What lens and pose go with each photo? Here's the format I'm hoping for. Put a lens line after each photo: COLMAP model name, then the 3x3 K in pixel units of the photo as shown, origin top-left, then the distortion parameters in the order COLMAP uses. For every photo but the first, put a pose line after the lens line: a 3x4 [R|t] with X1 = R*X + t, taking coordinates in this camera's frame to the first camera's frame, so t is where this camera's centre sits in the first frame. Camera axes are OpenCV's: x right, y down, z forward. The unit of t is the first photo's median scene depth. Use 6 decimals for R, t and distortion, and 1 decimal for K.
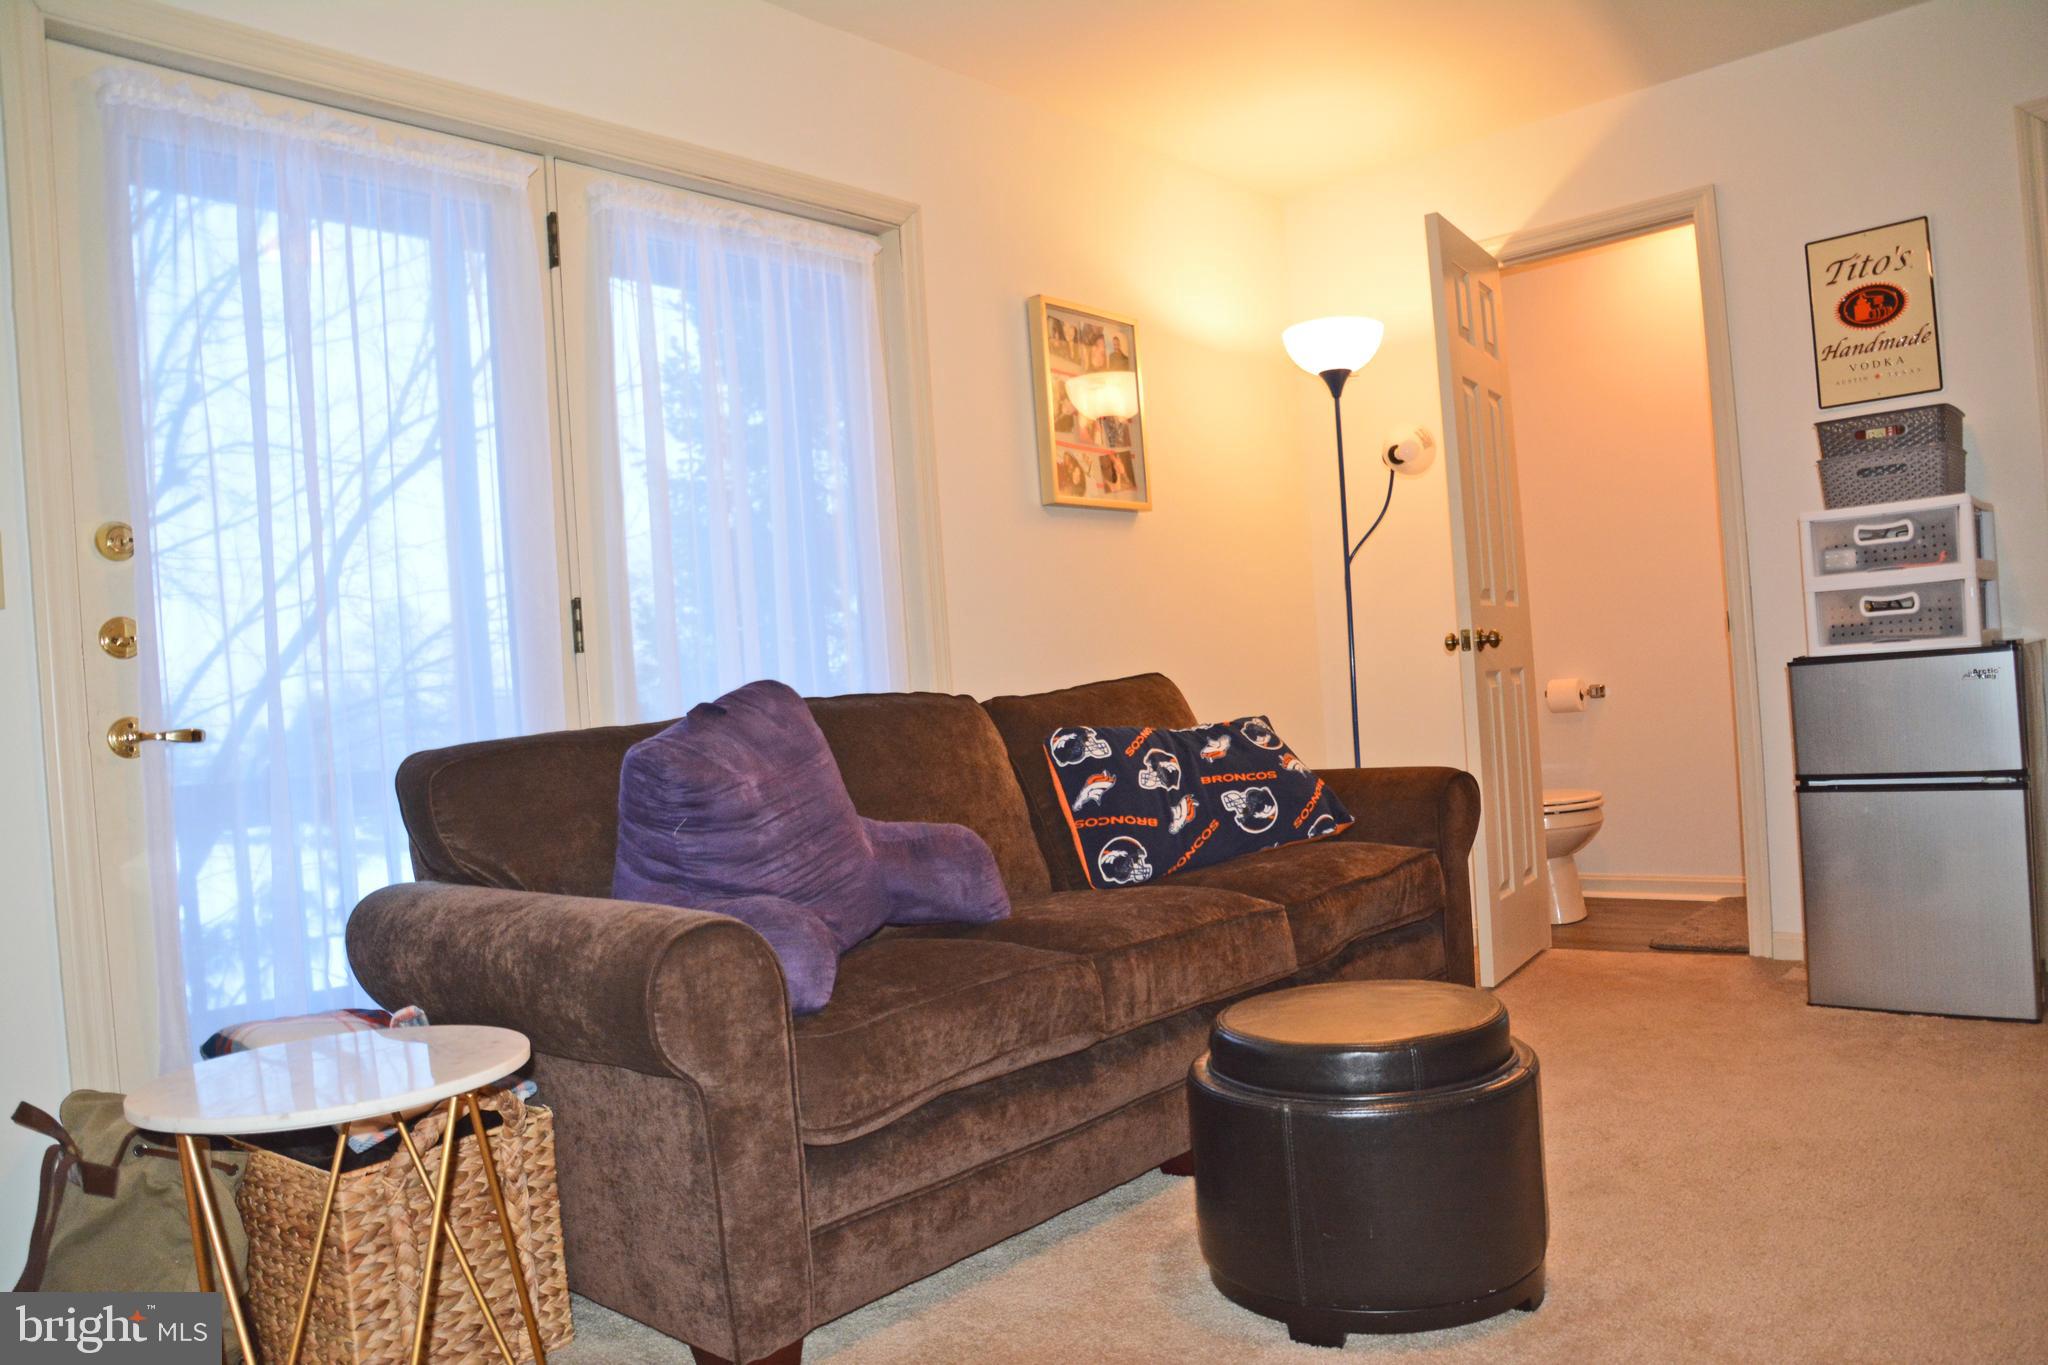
lens RADIAL K [[1443.0, 0, 1032.2], [0, 1443.0, 677.7], [0, 0, 1]] dist [-0.127272, 0.076017]
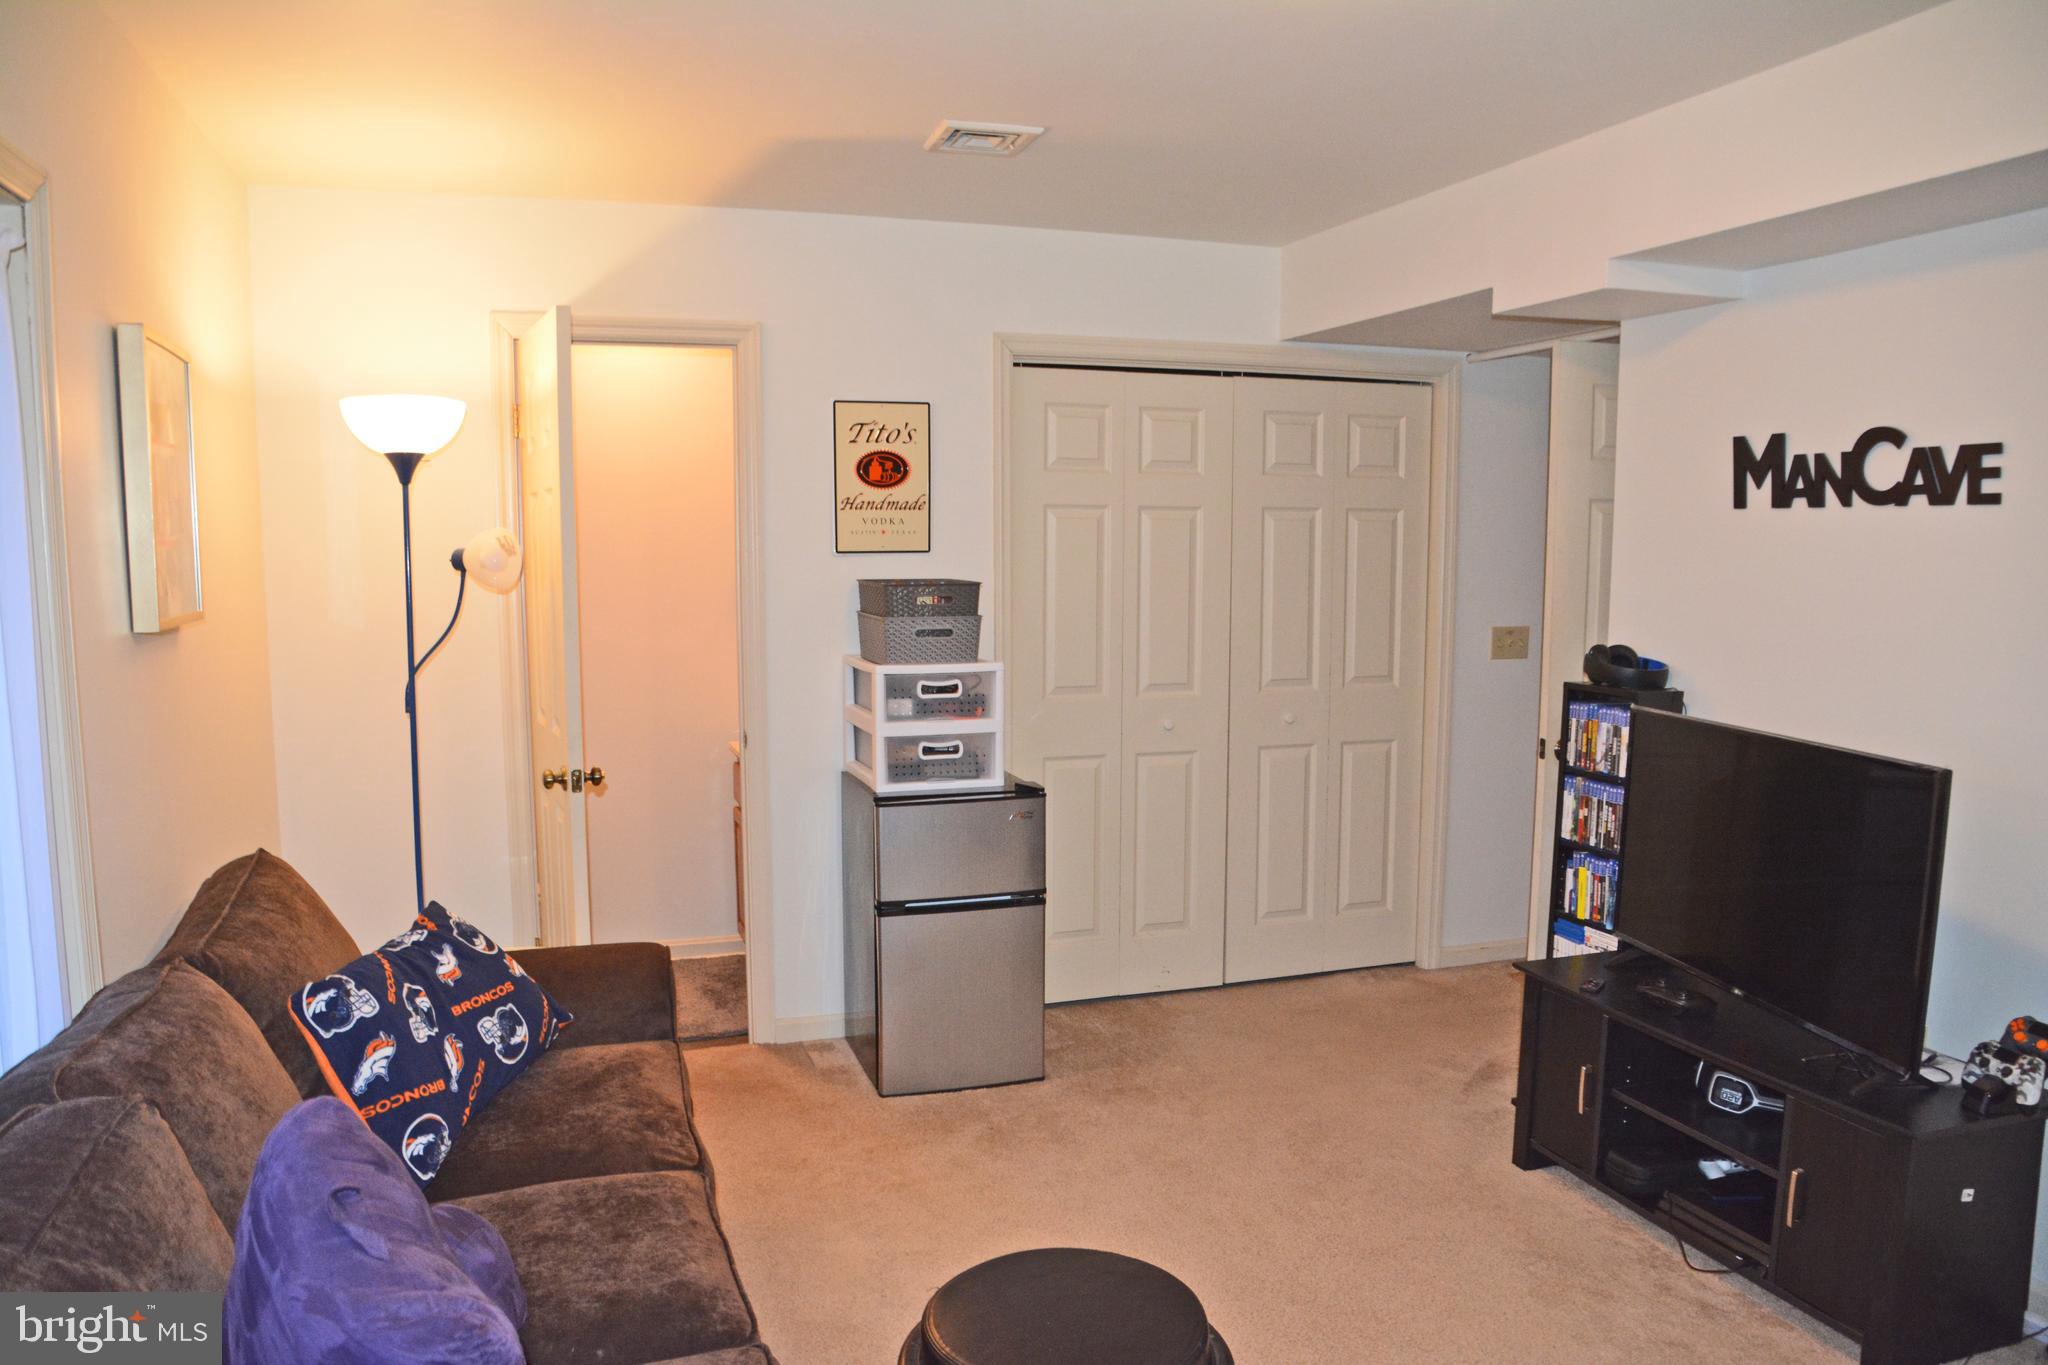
lens RADIAL K [[1443.0, 0, 1018.1], [0, 1443.0, 696.6], [0, 0, 1]] dist [-0.127272, 0.076017]
pose [[0.501970, -0.019858, 0.864657, -0.404378], [-0.044548, 0.997816, 0.048778, -0.158857], [-0.863737, -0.063004, 0.499989, 0.327895]]
